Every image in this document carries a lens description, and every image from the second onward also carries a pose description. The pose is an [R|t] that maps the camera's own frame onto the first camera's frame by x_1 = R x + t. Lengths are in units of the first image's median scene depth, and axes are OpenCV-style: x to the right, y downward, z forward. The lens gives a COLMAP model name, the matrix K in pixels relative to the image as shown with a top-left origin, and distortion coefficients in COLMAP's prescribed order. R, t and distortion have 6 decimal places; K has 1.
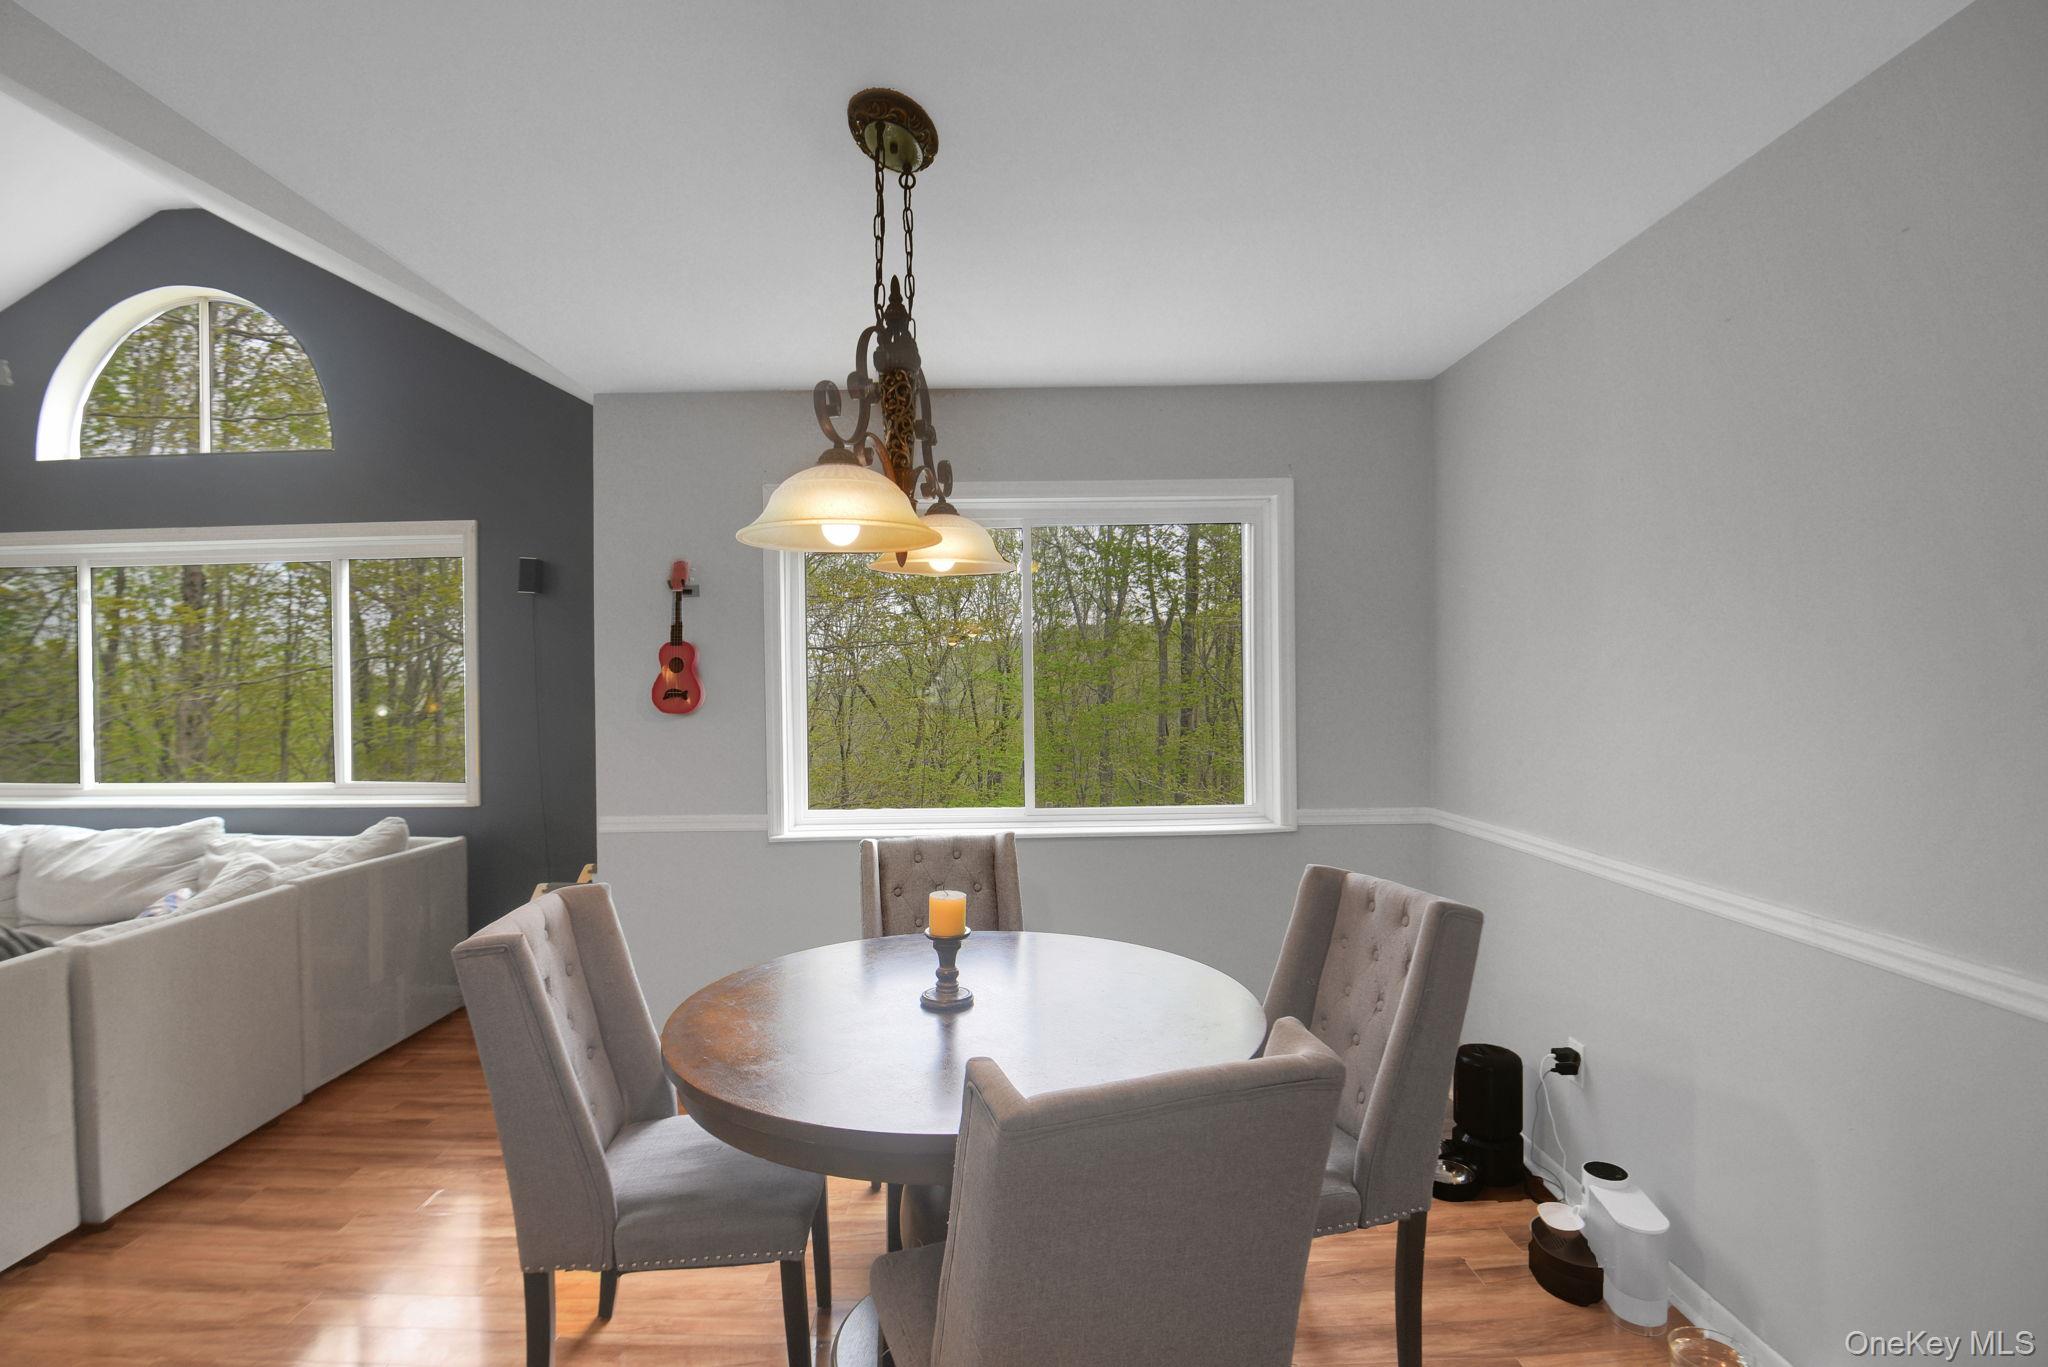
lens RADIAL K [[956.2, 0, 1013.1], [0, 956.2, 685.1], [0, 0, 1]] dist [-0.011229, -0.014360]
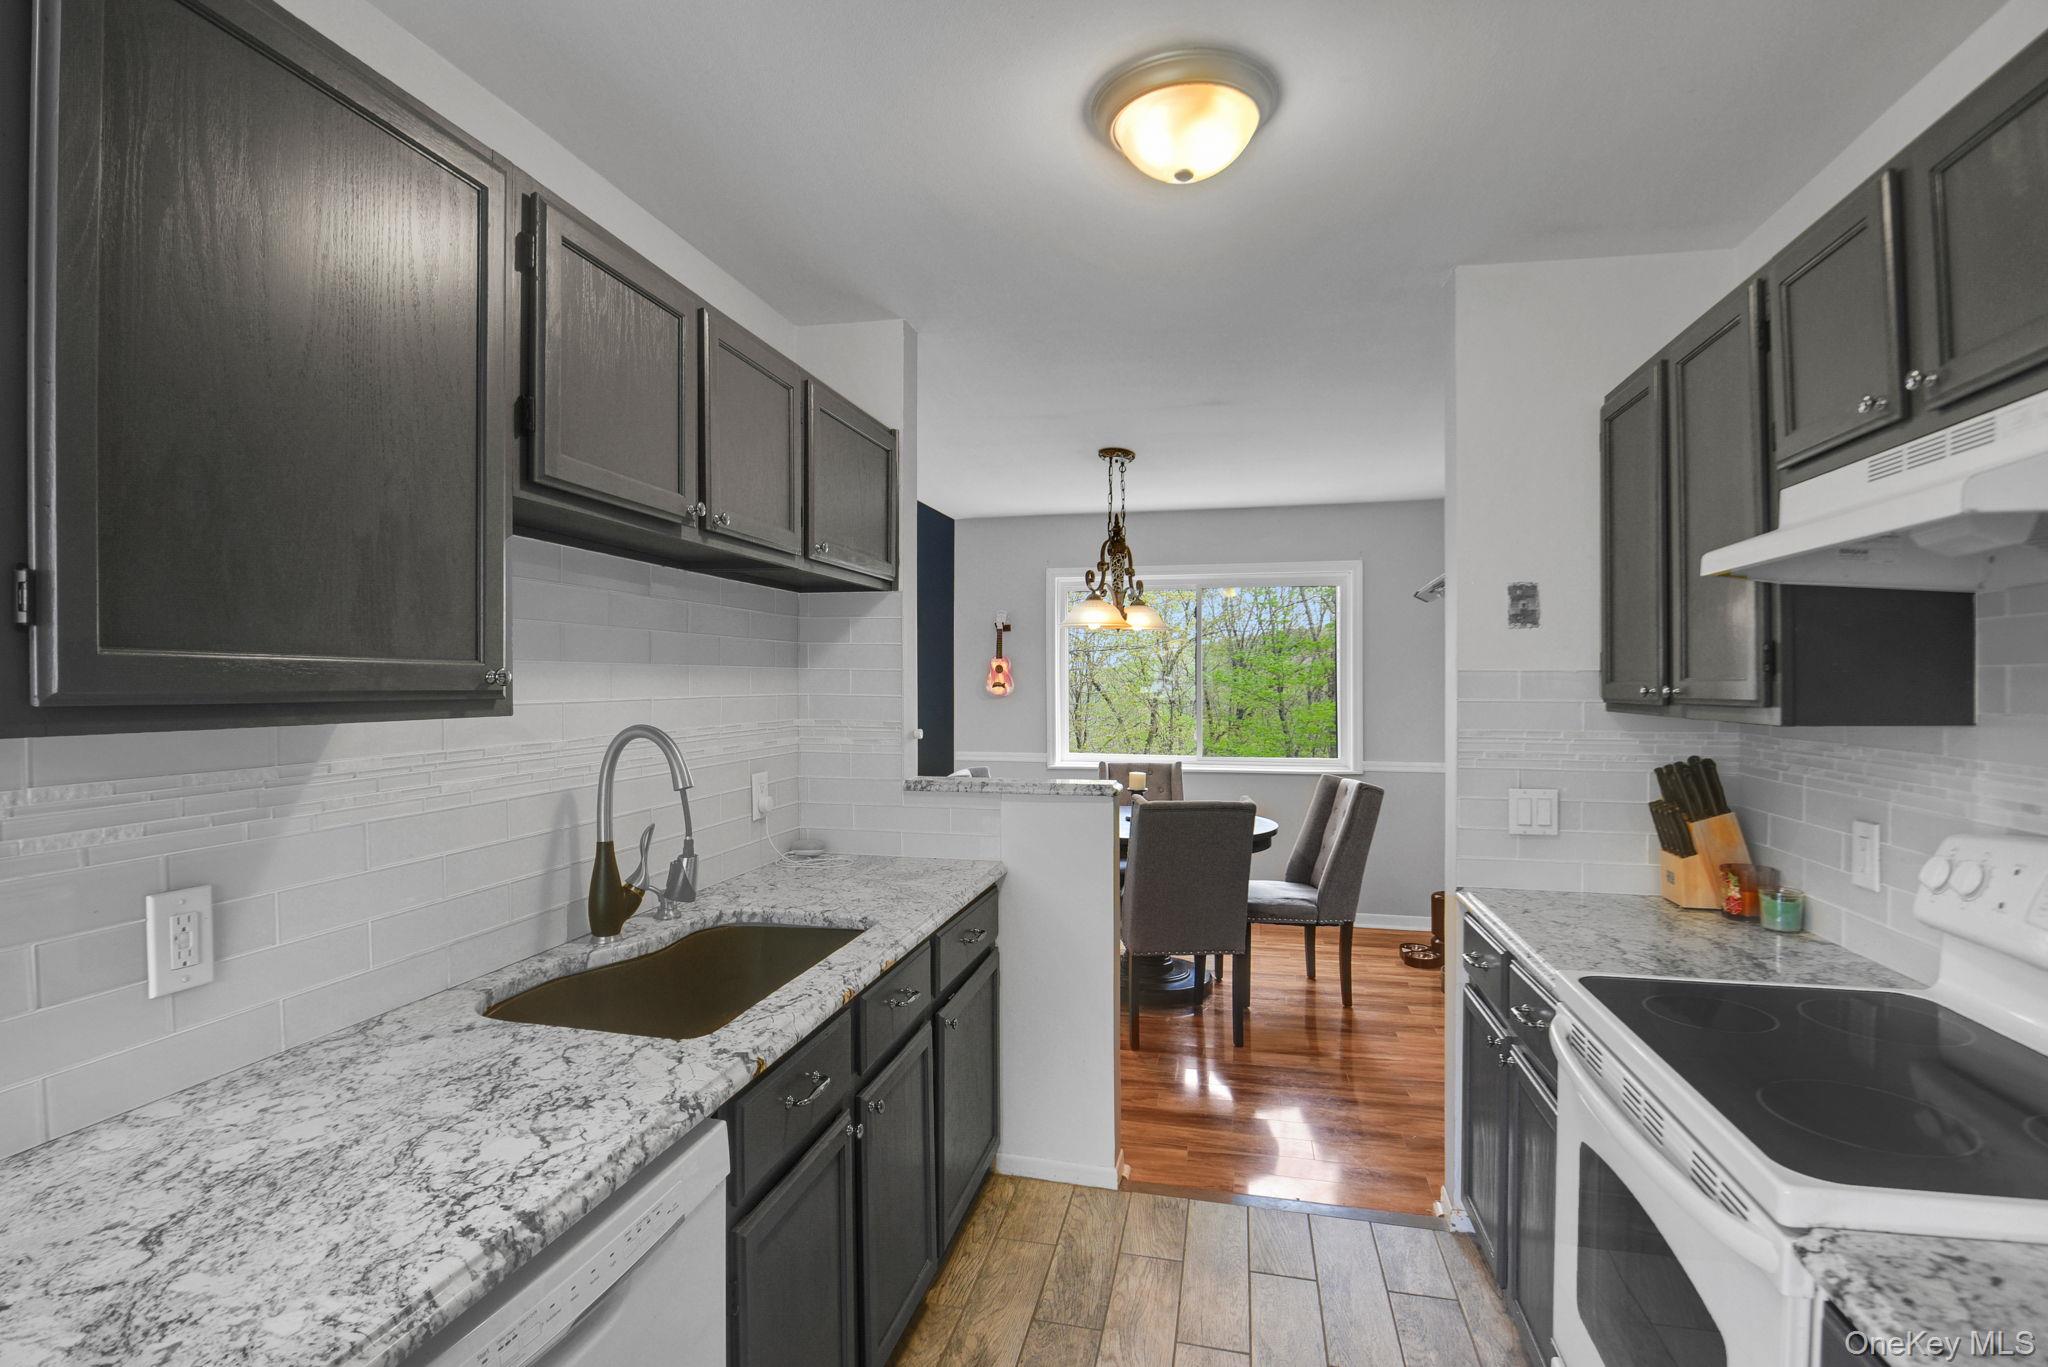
lens RADIAL K [[956.2, 0, 1013.1], [0, 956.2, 685.1], [0, 0, 1]] dist [-0.011229, -0.014360]
pose [[0.970273, 0.012195, -0.241707, 0.190809], [-0.011787, 0.999926, 0.003132, 0.002094], [0.241728, -0.000190, 0.970344, -1.270885]]
